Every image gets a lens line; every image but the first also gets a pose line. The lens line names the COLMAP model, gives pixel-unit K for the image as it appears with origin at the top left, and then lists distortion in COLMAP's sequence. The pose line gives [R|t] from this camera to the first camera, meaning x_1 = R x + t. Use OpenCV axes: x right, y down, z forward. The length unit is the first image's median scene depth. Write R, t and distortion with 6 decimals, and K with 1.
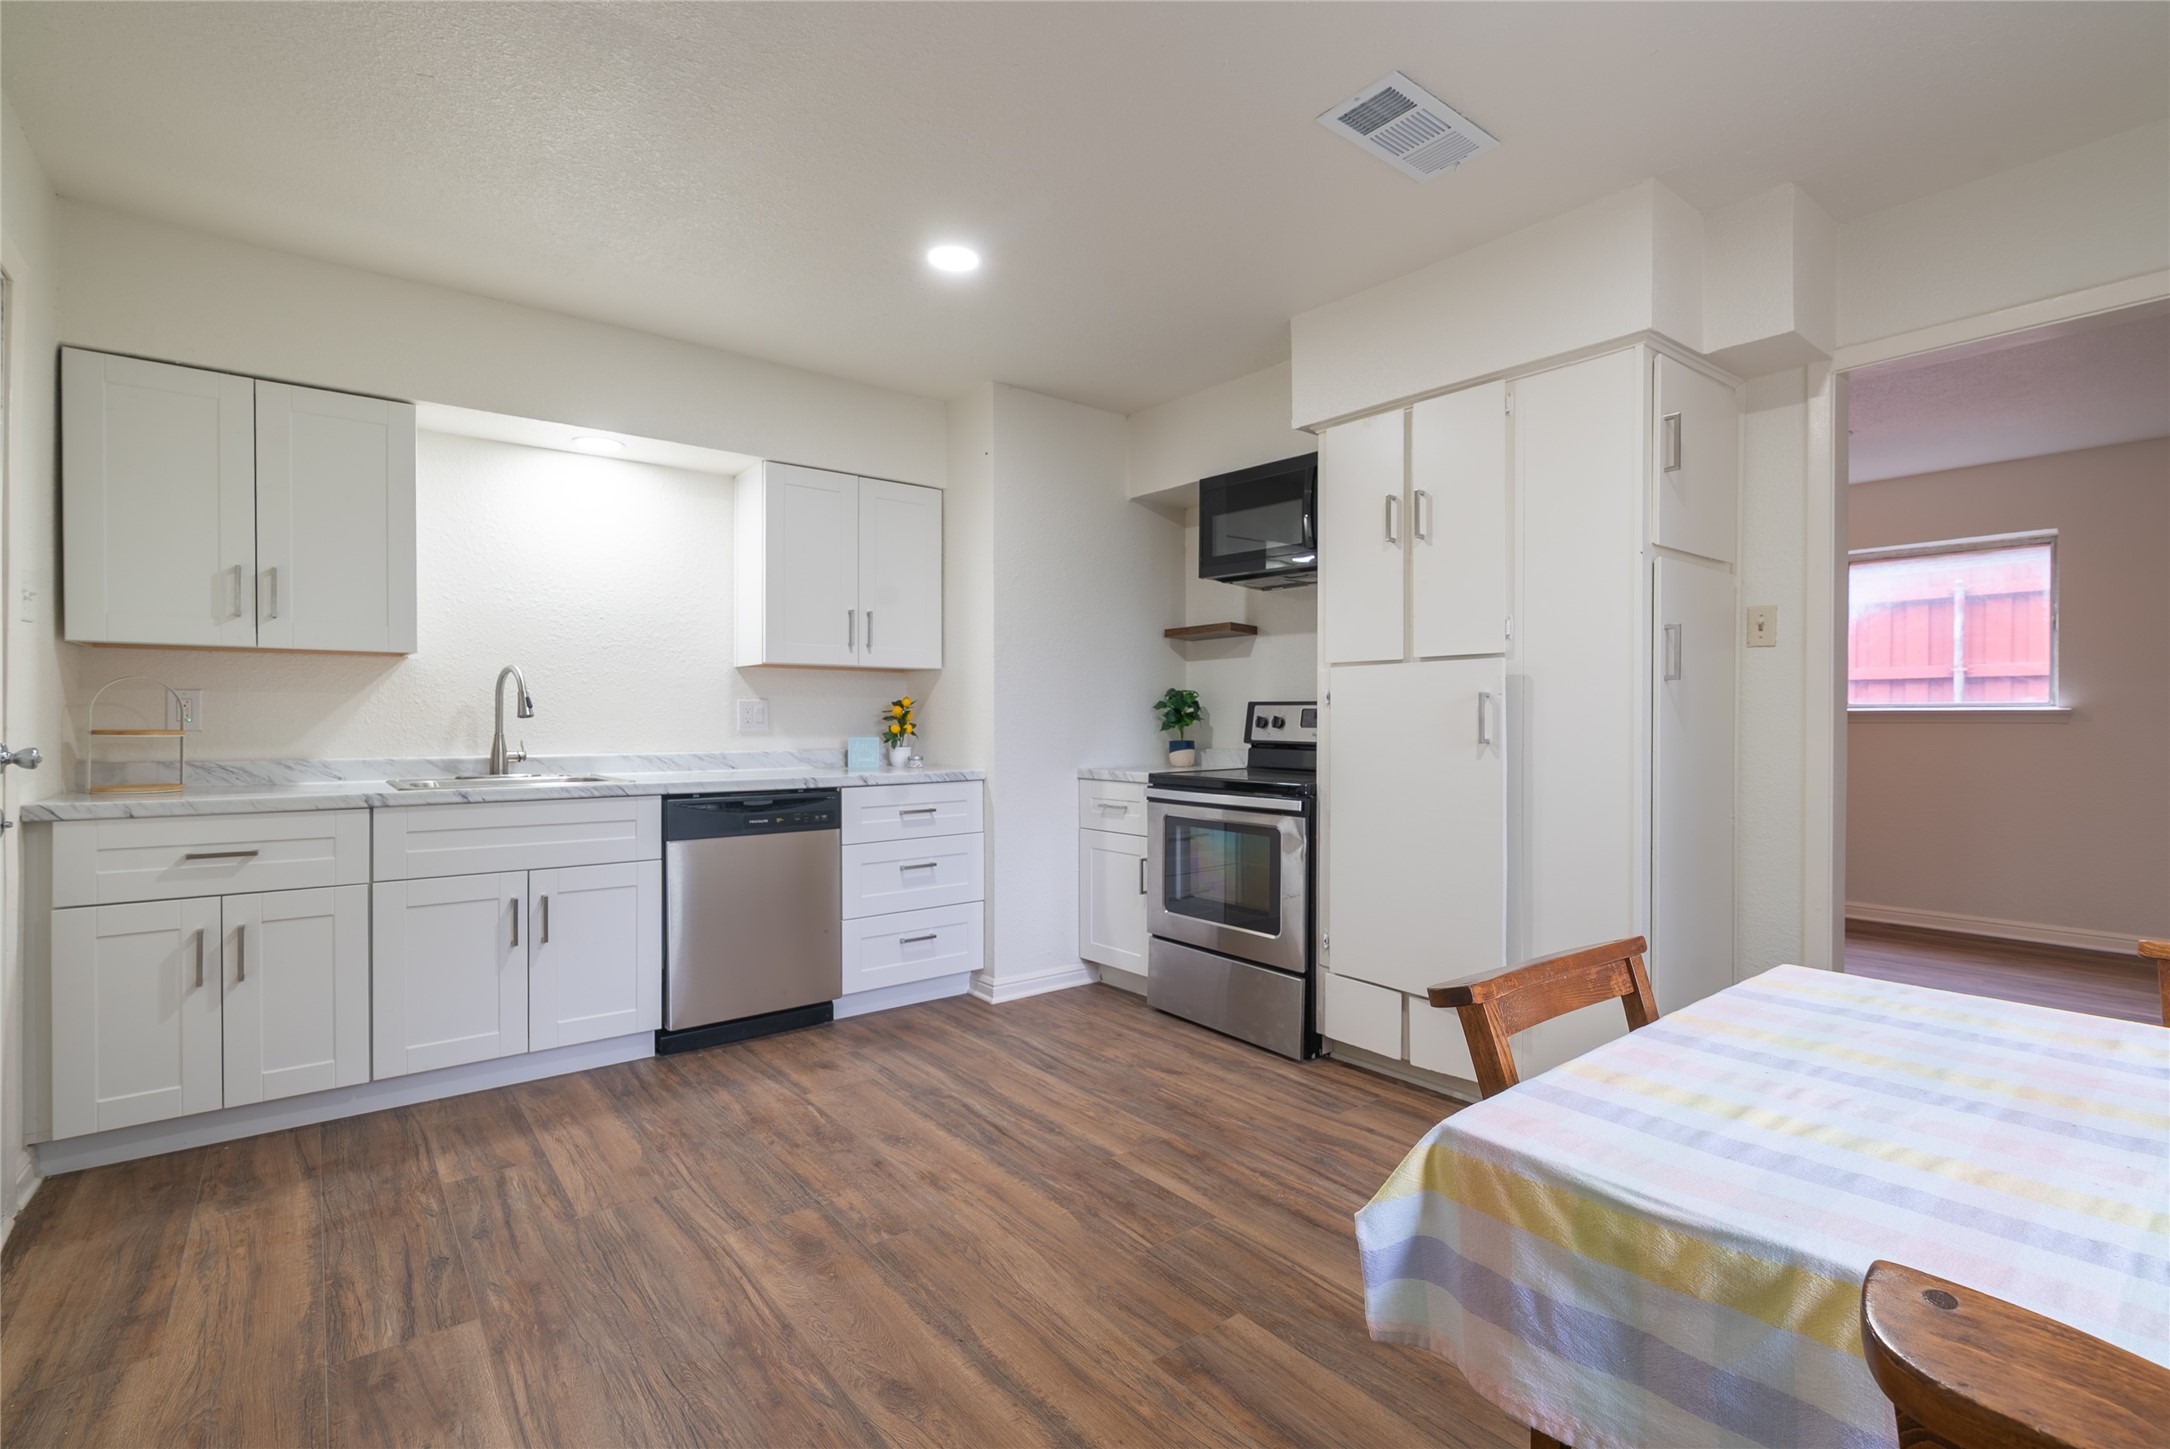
lens RADIAL K [[1015.0, 0, 1082.9], [0, 1015.0, 716.1], [0, 0, 1]] dist [-0.007061, 0.002567]
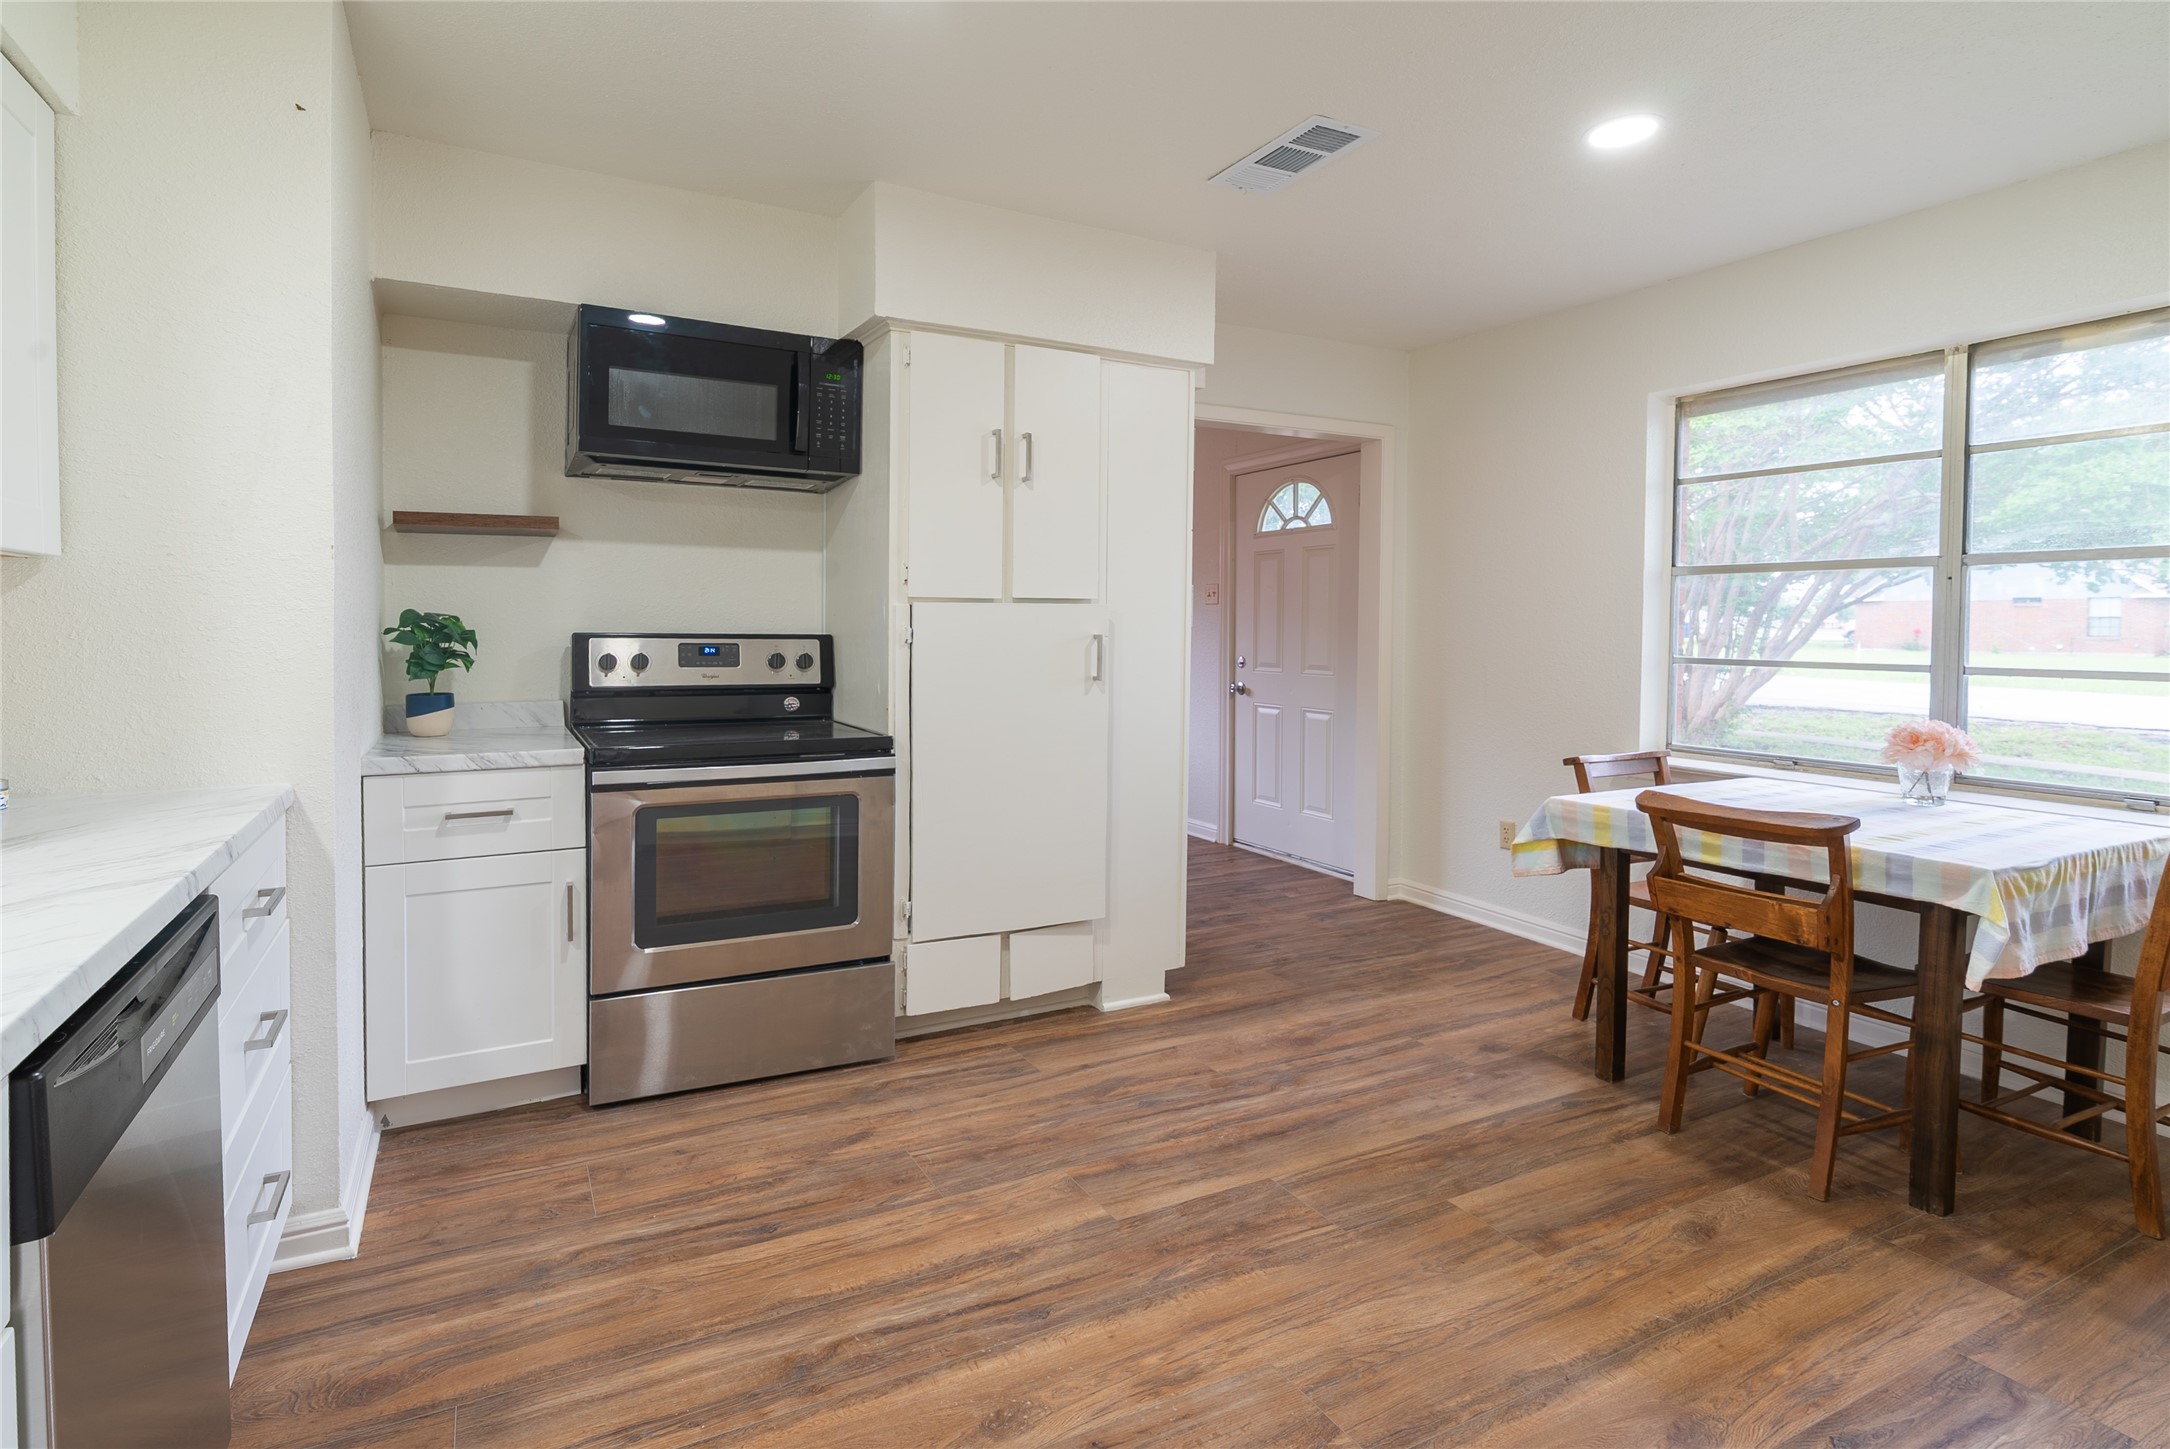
lens RADIAL K [[1015.0, 0, 1031.0], [0, 1015.0, 651.1], [0, 0, 1]] dist [-0.007061, 0.002567]
pose [[0.209757, -0.024476, 0.977447, -0.645992], [-0.006453, 0.999630, 0.026416, -0.031464], [-0.977732, -0.011848, 0.209521, 0.765453]]
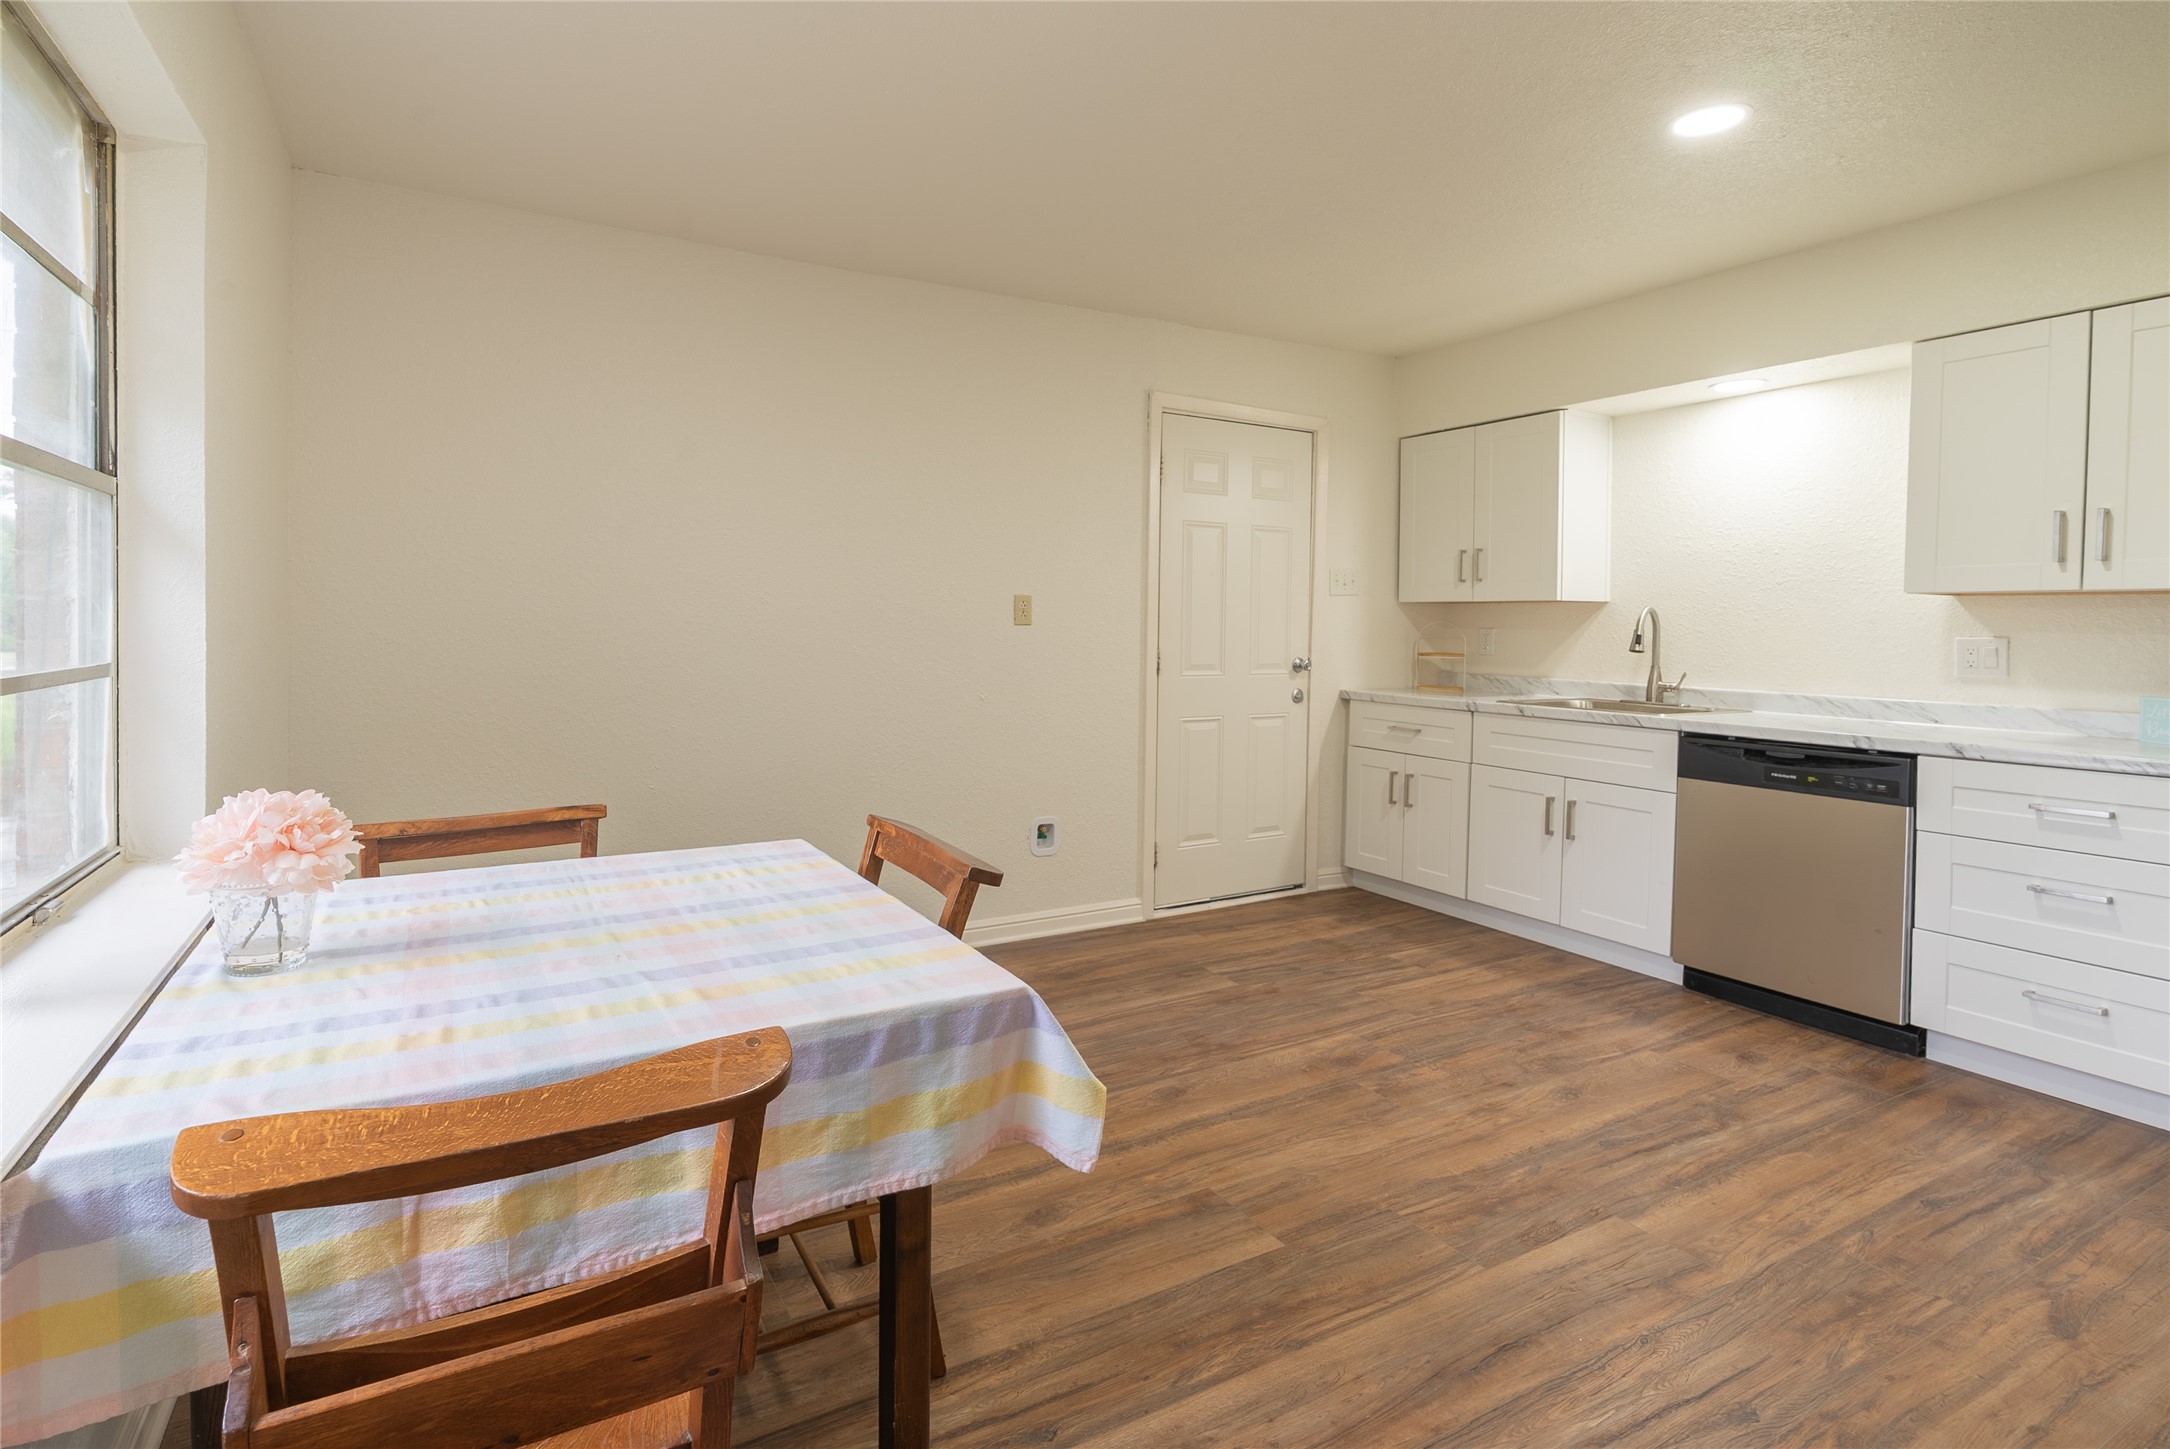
lens RADIAL K [[1015.0, 0, 1042.2], [0, 1015.0, 658.9], [0, 0, 1]] dist [-0.007061, 0.002567]
pose [[-0.157996, 0.032204, -0.986914, 0.743930], [-0.011288, 0.999344, 0.034417, -0.024508], [0.987375, 0.016578, -0.157529, 0.567627]]
